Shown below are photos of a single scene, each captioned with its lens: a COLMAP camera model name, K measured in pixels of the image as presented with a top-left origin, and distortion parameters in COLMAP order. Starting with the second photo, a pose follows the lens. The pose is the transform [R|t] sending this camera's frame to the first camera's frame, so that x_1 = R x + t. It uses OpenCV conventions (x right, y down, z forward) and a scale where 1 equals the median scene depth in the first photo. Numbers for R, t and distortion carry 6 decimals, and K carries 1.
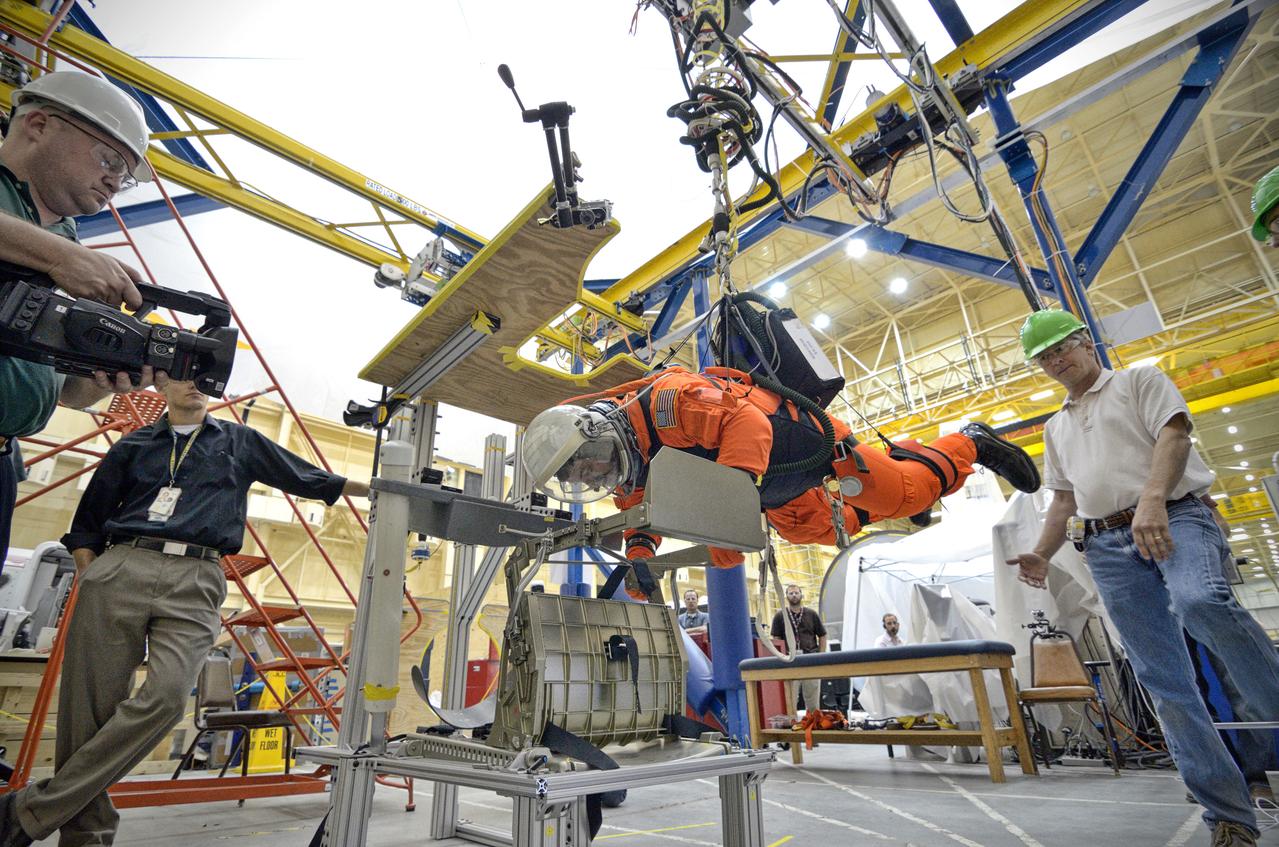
lens RADIAL K [[614.0, 0, 633.0], [0, 614.0, 435.0], [0, 0, 1]] dist [-0.011488, -0.006752]
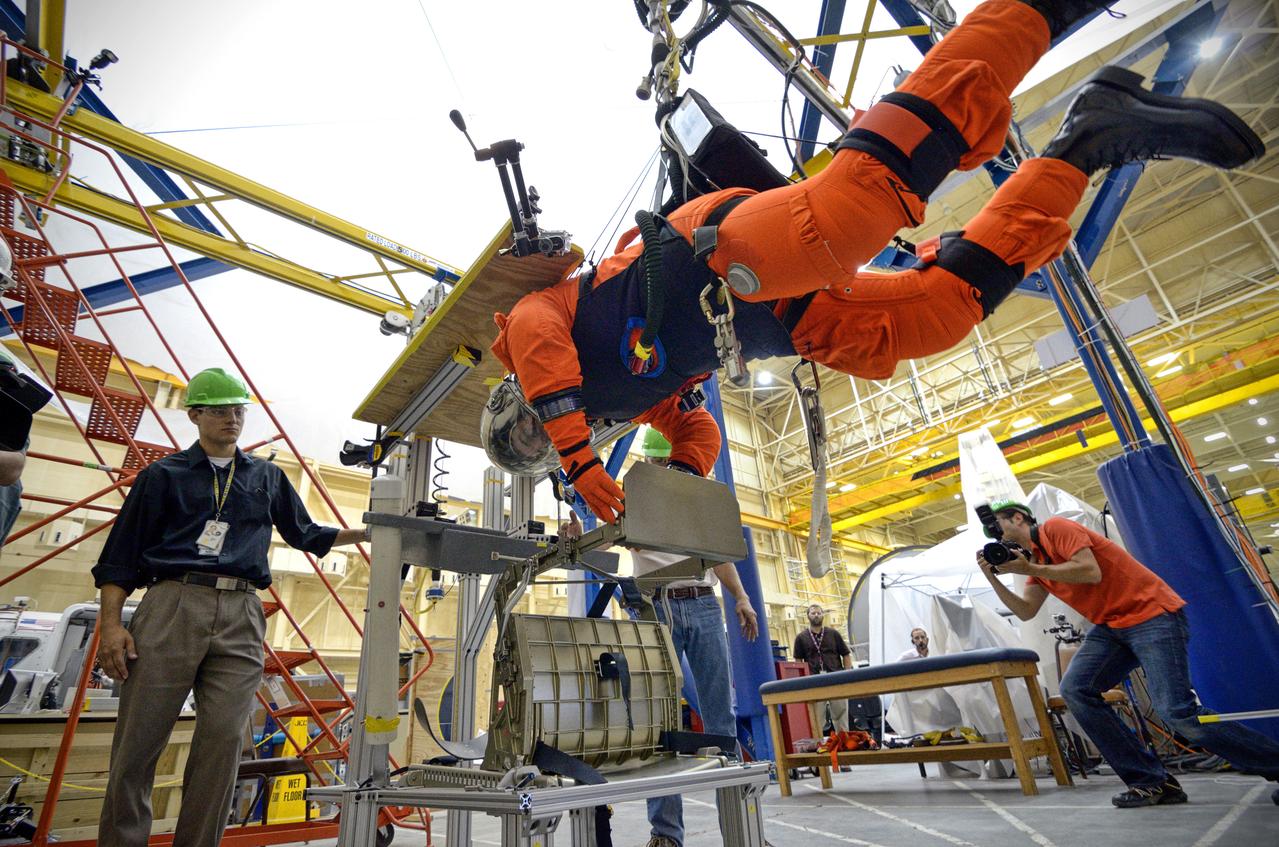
lens RADIAL K [[614.0, 0, 633.1], [0, 614.0, 435.8], [0, 0, 1]] dist [-0.011488, -0.006752]
pose [[0.997614, -0.064040, -0.025784, 0.021525], [0.062648, 0.996702, -0.051580, 0.008538], [0.029002, 0.049842, 0.998336, -0.007095]]
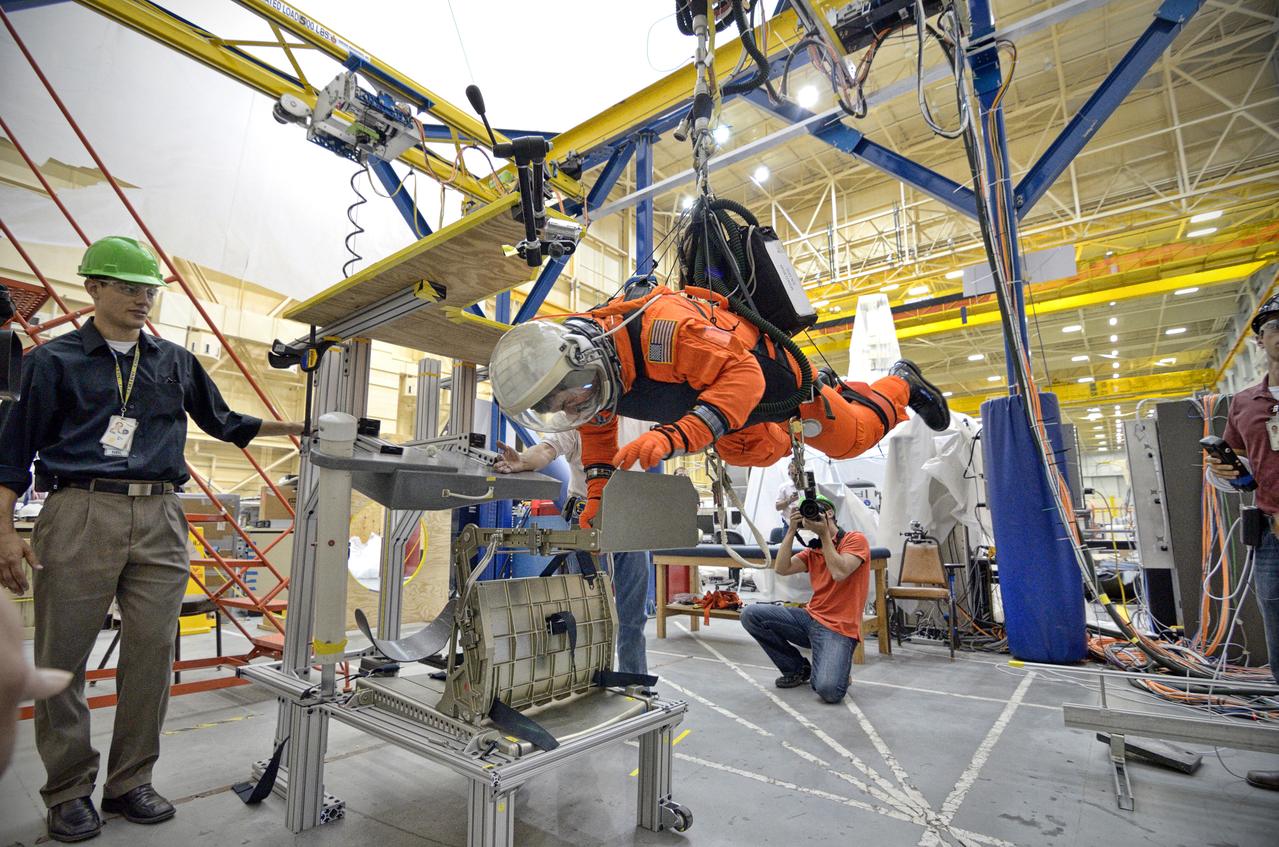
lens RADIAL K [[614.0, 0, 632.5], [0, 614.0, 432.6], [0, 0, 1]] dist [-0.011488, -0.006752]
pose [[0.989501, 0.050197, 0.135526, -0.019251], [-0.082035, 0.967115, 0.240748, -0.085968], [-0.118985, -0.249338, 0.961079, 0.002984]]
